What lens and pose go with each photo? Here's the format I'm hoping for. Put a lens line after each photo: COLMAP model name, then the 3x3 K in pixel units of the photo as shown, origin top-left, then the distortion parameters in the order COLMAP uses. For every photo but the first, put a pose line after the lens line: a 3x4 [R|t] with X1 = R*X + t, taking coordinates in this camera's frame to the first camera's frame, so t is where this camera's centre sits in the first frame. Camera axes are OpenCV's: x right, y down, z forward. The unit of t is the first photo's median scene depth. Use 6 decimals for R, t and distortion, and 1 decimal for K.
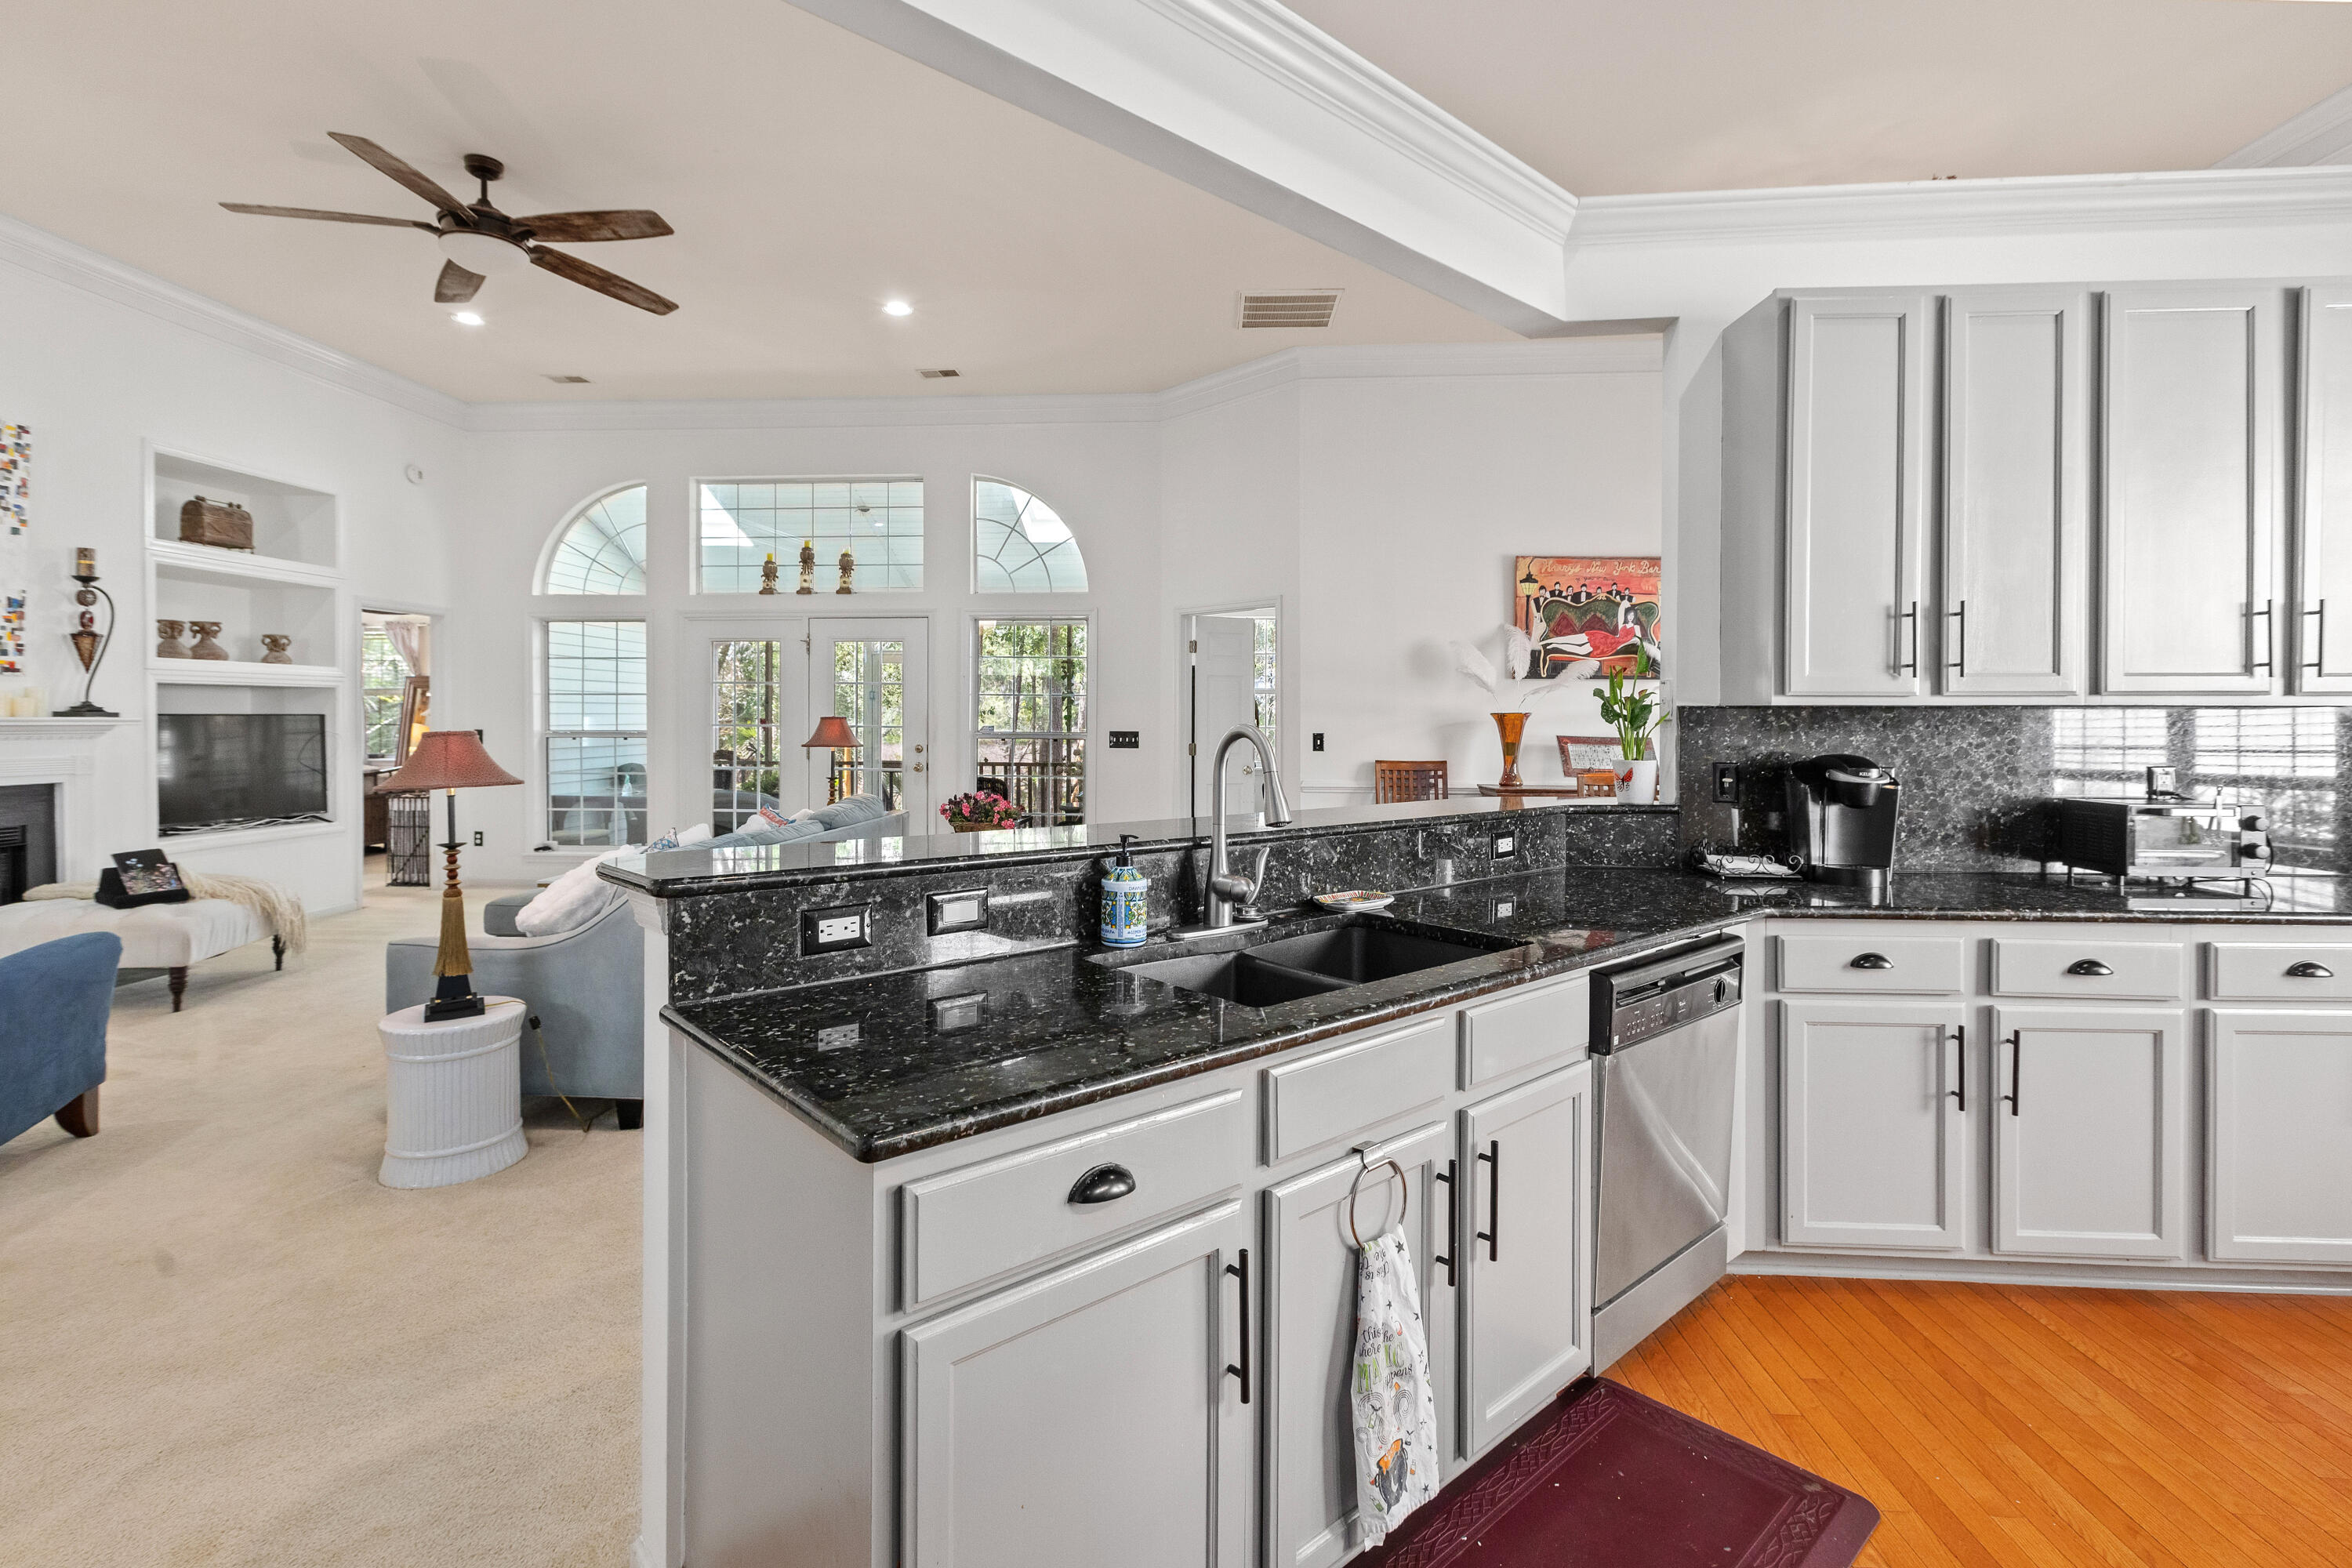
lens RADIAL K [[1093.1, 0, 1160.7], [0, 1093.1, 728.6], [0, 0, 1]] dist [0.001156, -0.000631]
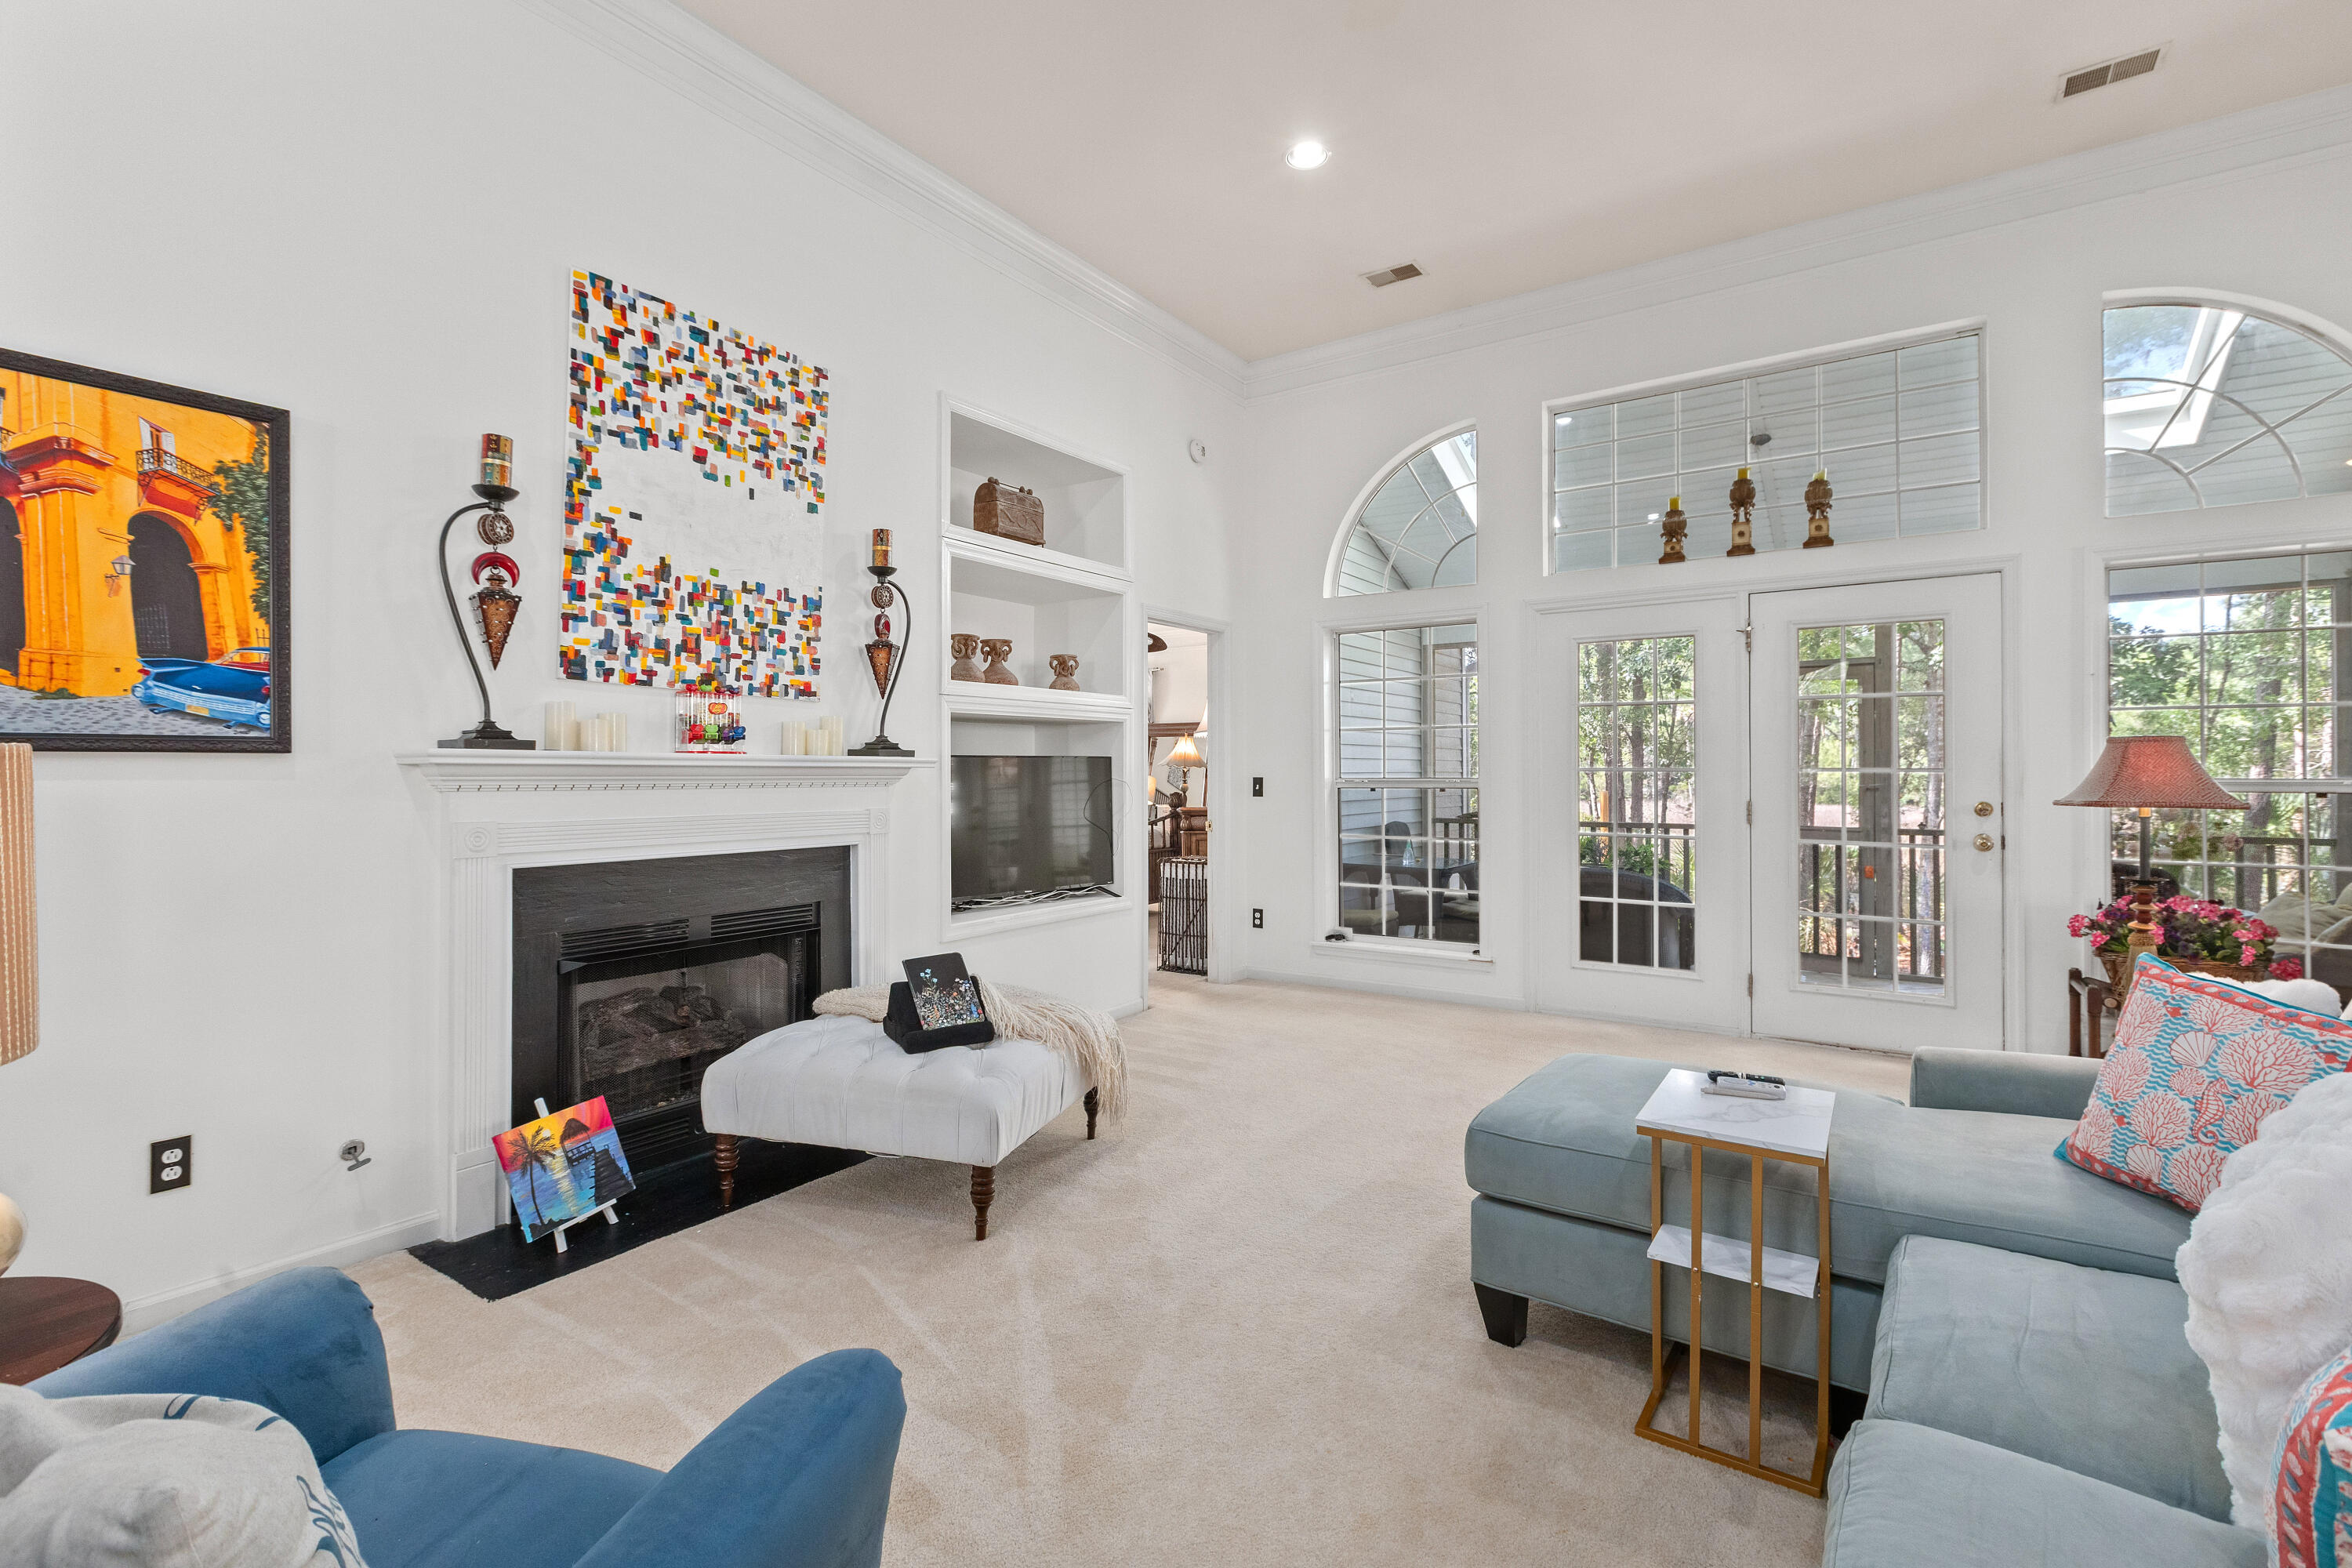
lens RADIAL K [[1056.5, 0, 1157.9], [0, 1056.5, 760.9], [0, 0, 1]] dist [0.003439, -0.000230]
pose [[0.858176, -0.010545, -0.513248, -0.395020], [-0.000295, 0.999779, -0.021035, 0.006255], [0.513356, 0.018203, 0.857983, 0.419303]]
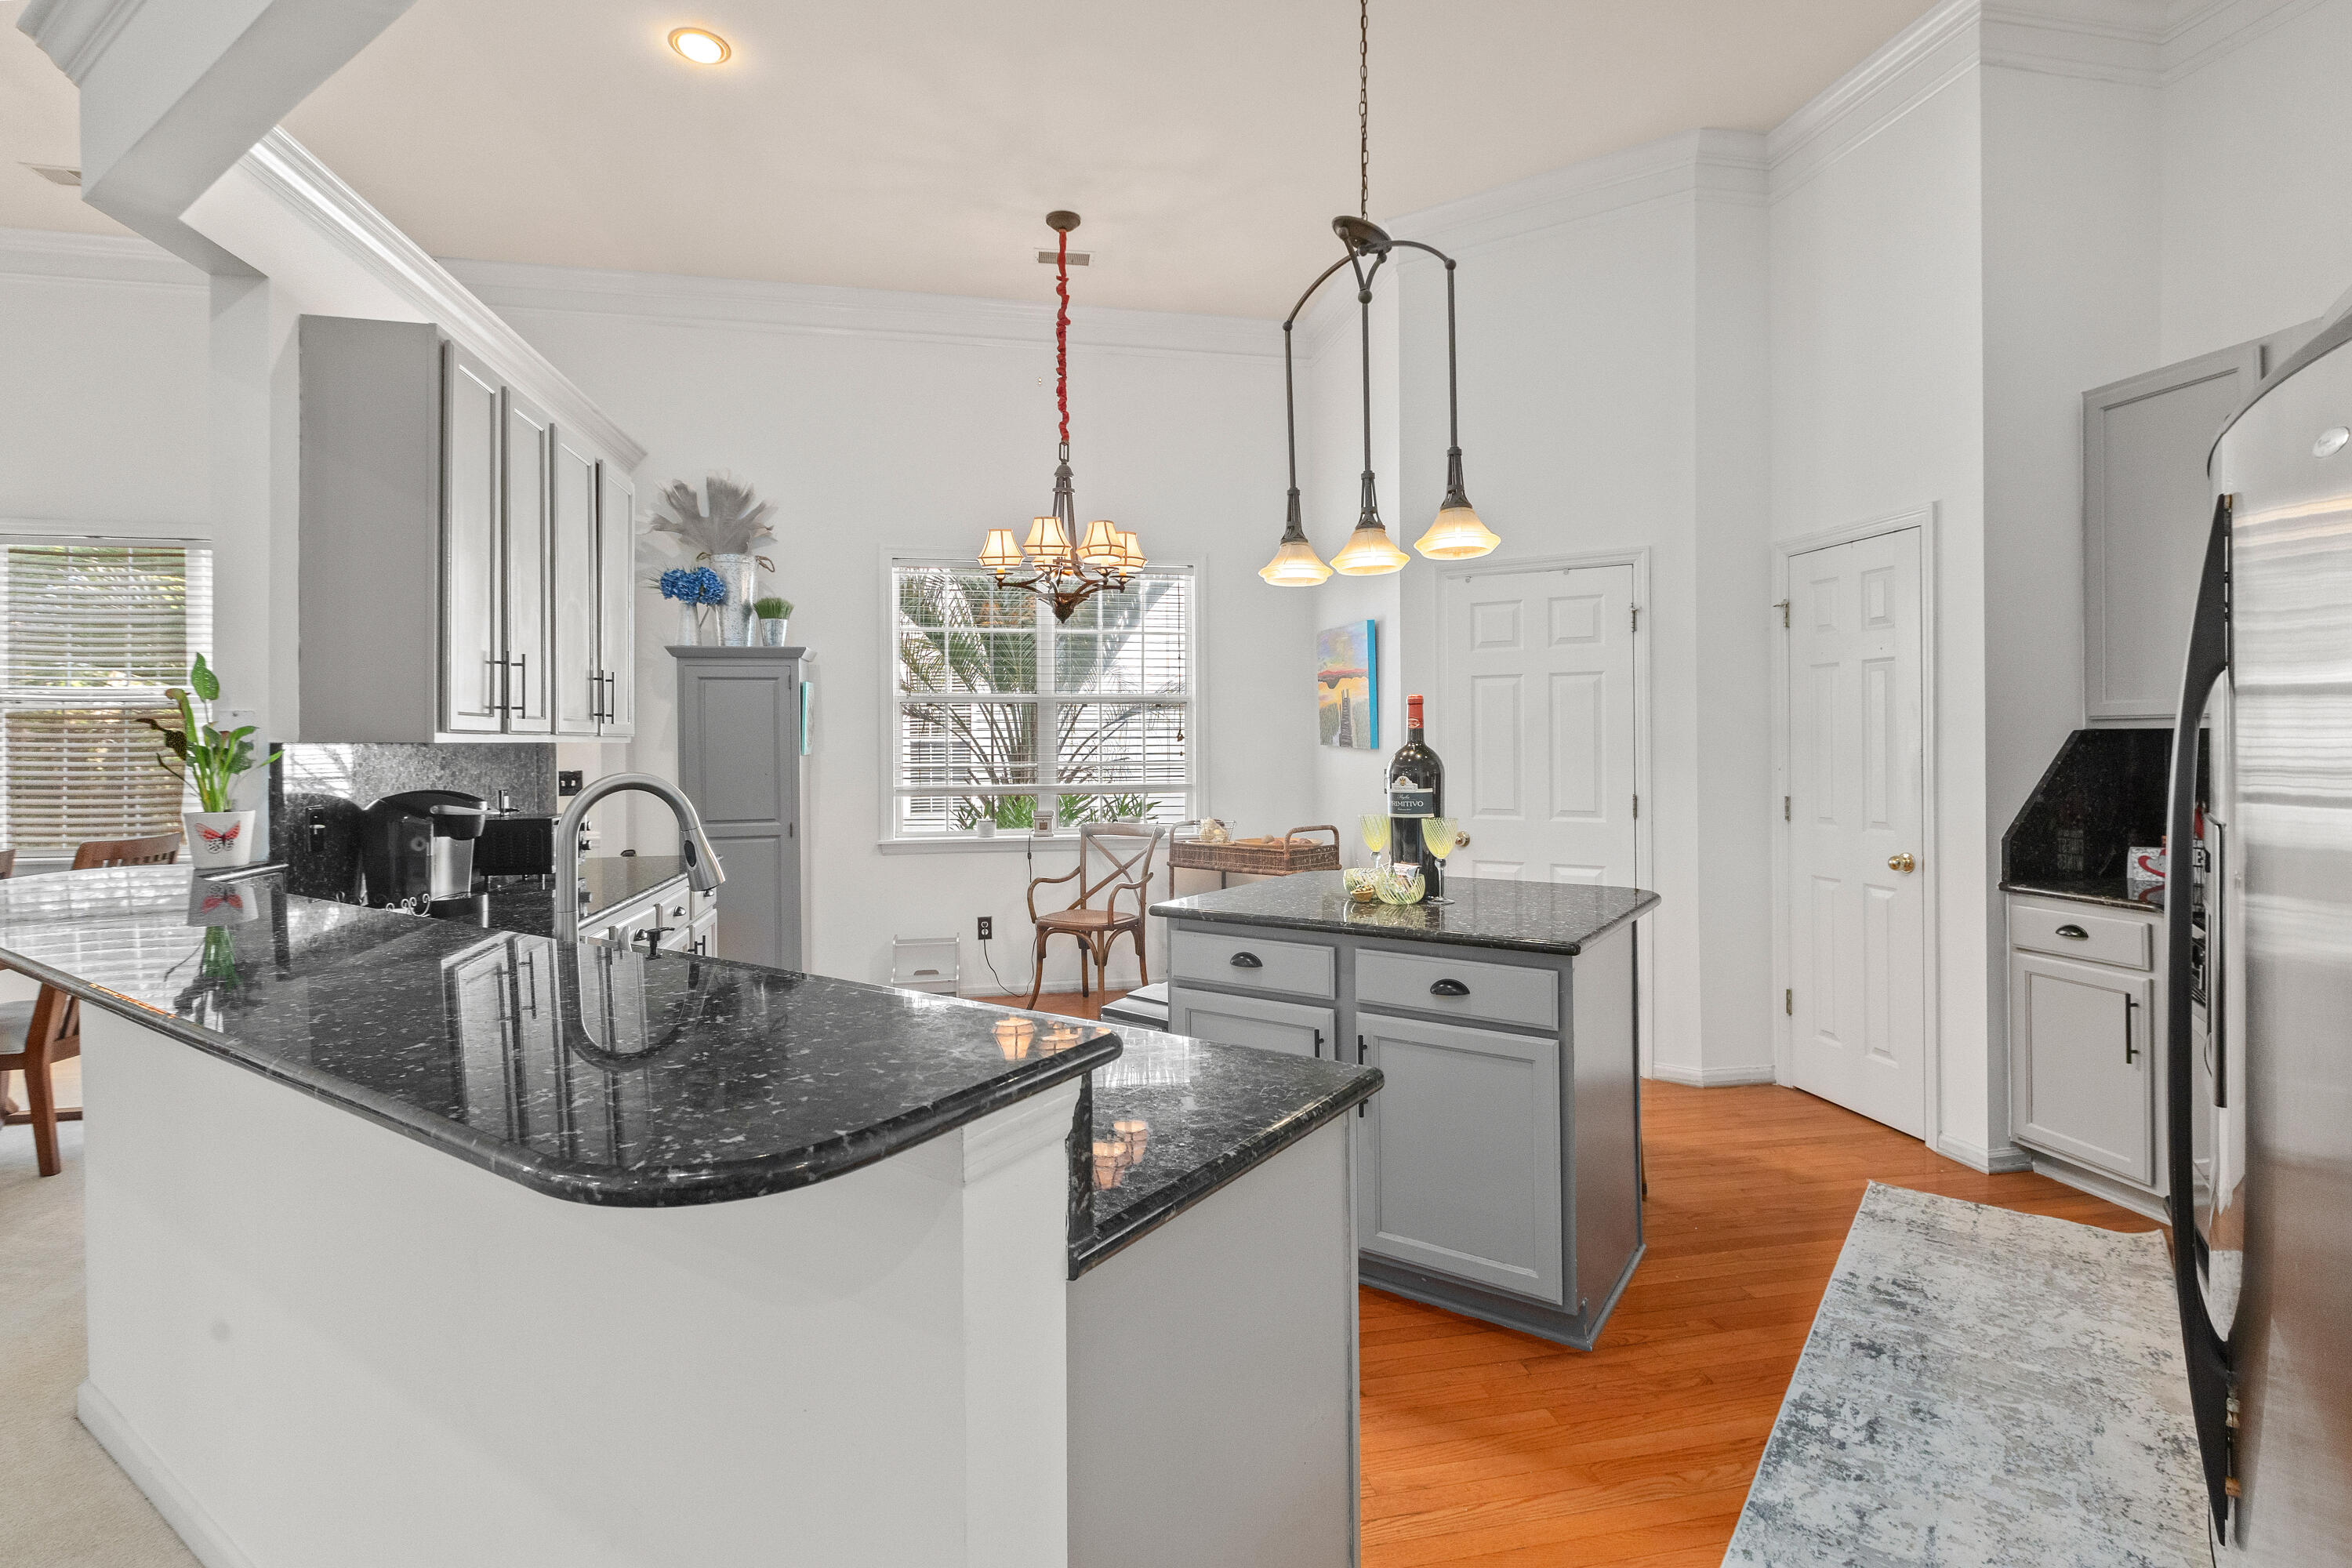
lens RADIAL K [[1104.1, 0, 1201.9], [0, 1104.1, 739.1], [0, 0, 1]] dist [-0.000924, 0.000340]
pose [[-0.264809, 0.001546, 0.964300, -0.261444], [0.013640, 0.999905, 0.002142, -0.007634], [-0.964204, 0.013721, -0.264805, 0.264809]]
